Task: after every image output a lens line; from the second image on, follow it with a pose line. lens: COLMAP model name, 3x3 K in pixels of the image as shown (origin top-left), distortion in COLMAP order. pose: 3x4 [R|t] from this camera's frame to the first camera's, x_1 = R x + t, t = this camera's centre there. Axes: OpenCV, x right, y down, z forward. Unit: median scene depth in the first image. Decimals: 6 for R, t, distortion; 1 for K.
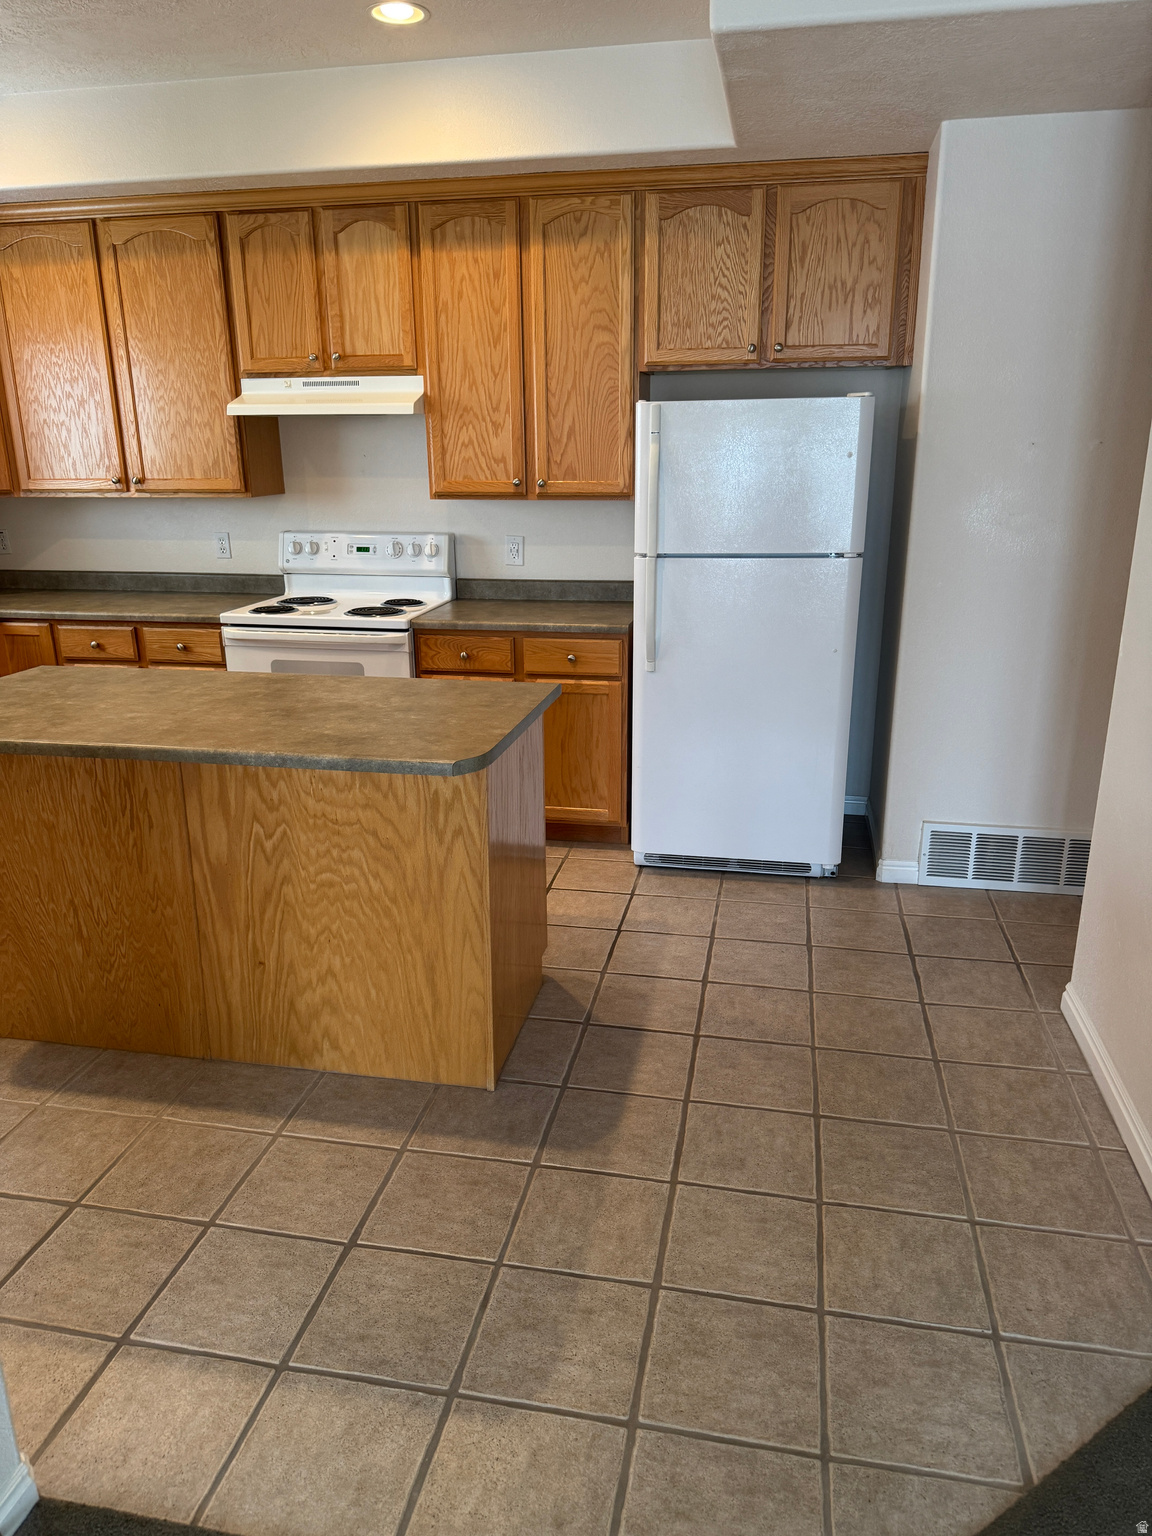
lens RADIAL K [[1092.2, 0, 585.4], [0, 1092.2, 777.9], [0, 0, 1]] dist [0.061586, -0.097958]
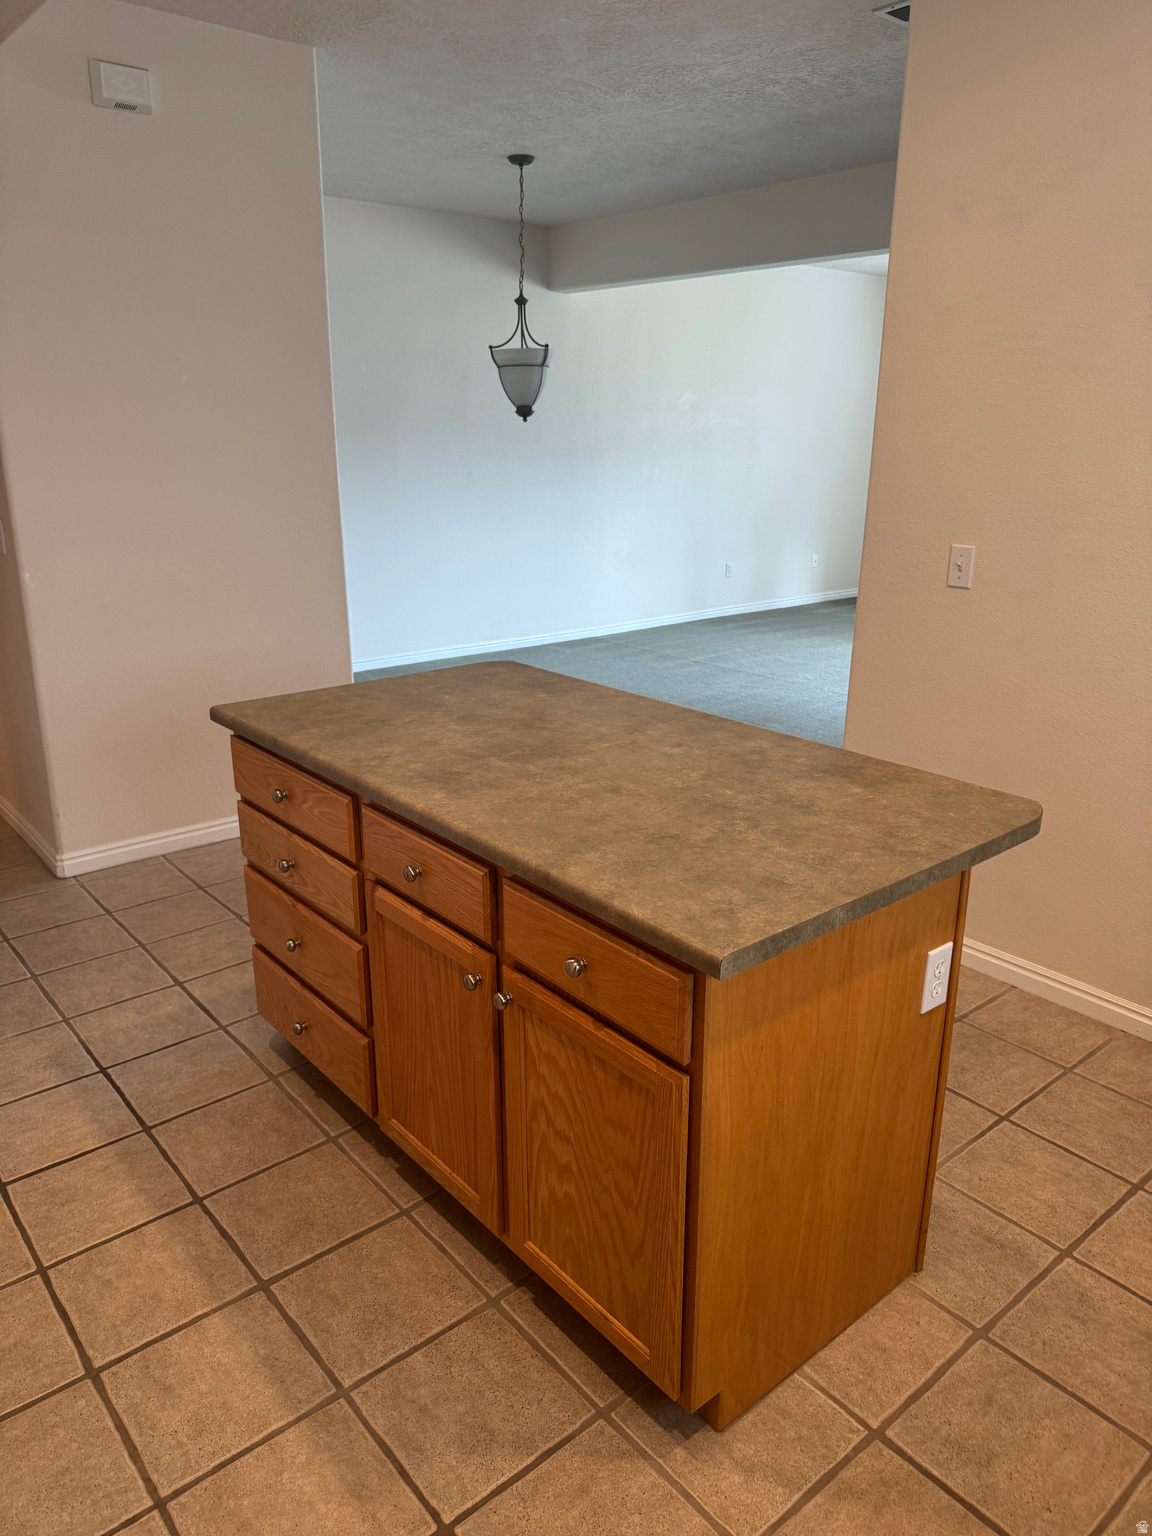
lens RADIAL K [[1092.2, 0, 571.8], [0, 1092.2, 766.9], [0, 0, 1]] dist [0.061586, -0.097958]
pose [[-0.771609, -0.190802, 0.606807, -0.354843], [0.186970, 0.843782, 0.503065, -0.314839], [-0.607998, 0.501624, -0.615395, 1.030382]]
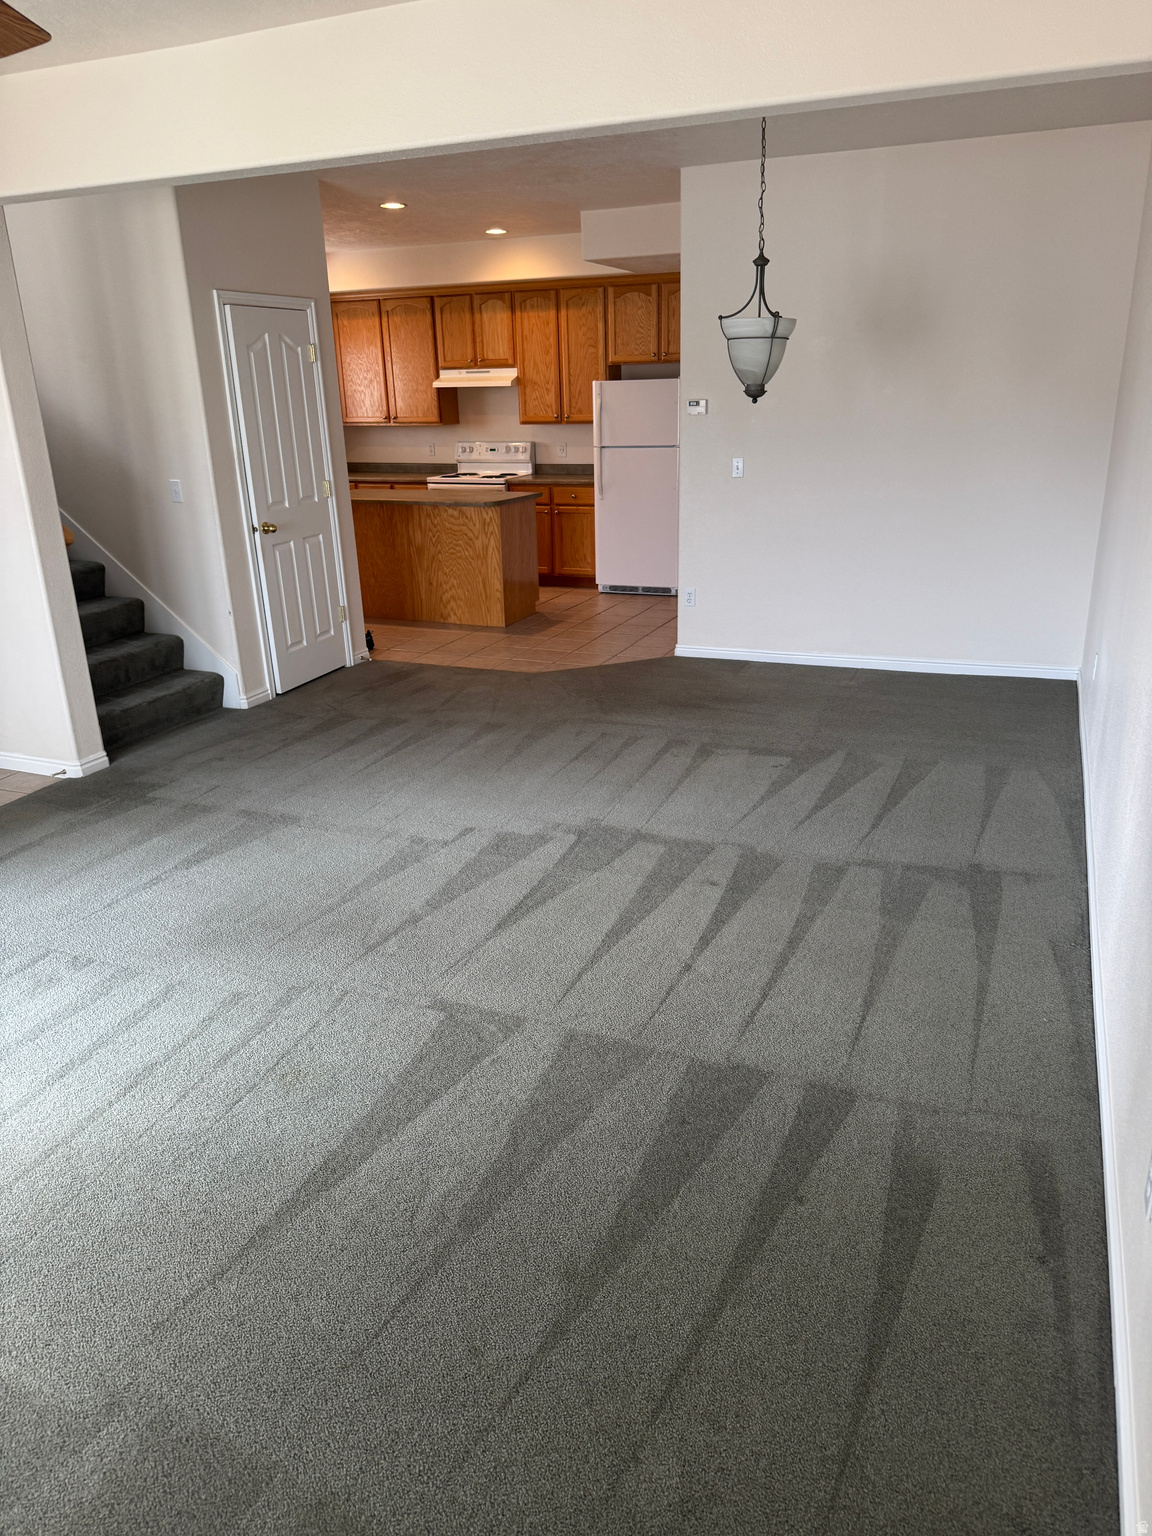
lens RADIAL K [[1092.2, 0, 599.7], [0, 1092.2, 798.3], [0, 0, 1]] dist [0.061586, -0.097958]
pose [[0.981514, 0.054074, -0.183594, 0.509011], [-0.042076, 0.996754, 0.068633, 0.369147], [0.186709, -0.059639, 0.980603, -1.297624]]
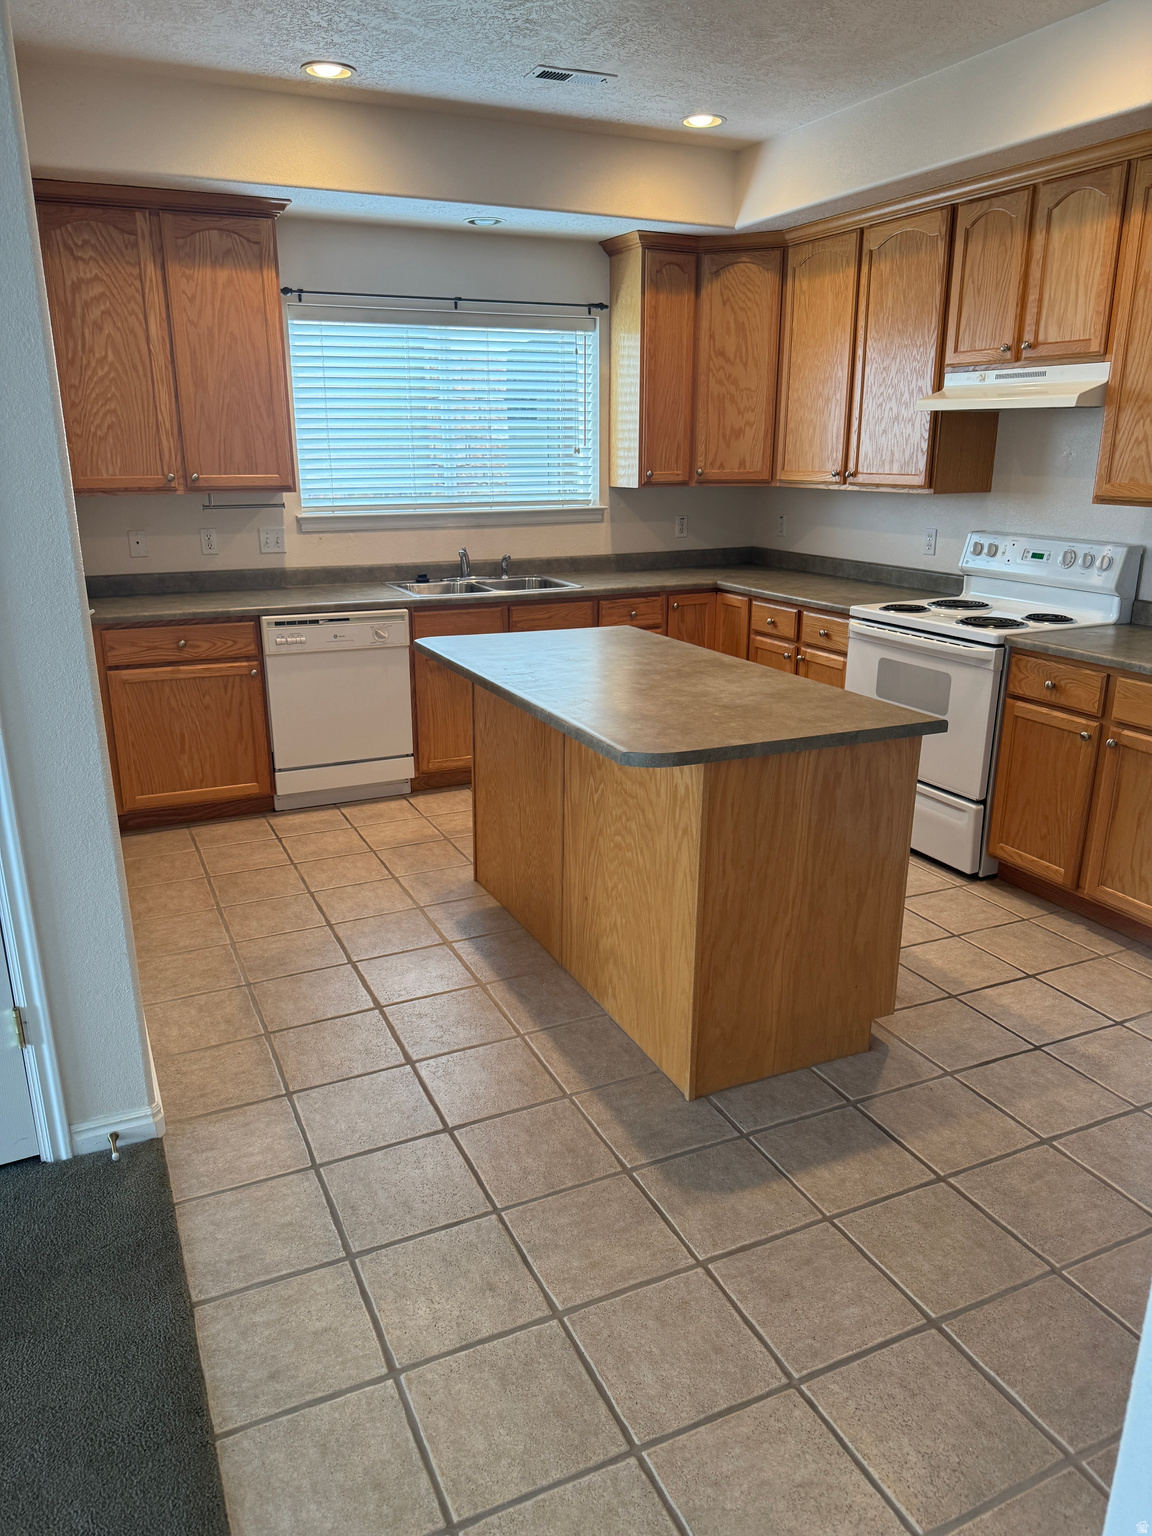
lens RADIAL K [[1092.2, 0, 560.0], [0, 1092.2, 780.9], [0, 0, 1]] dist [0.061586, -0.097958]
pose [[0.579073, 0.249372, -0.776201, 0.376591], [-0.244603, 0.961353, 0.126373, -0.059815], [0.777717, 0.116682, 0.617691, 0.189255]]
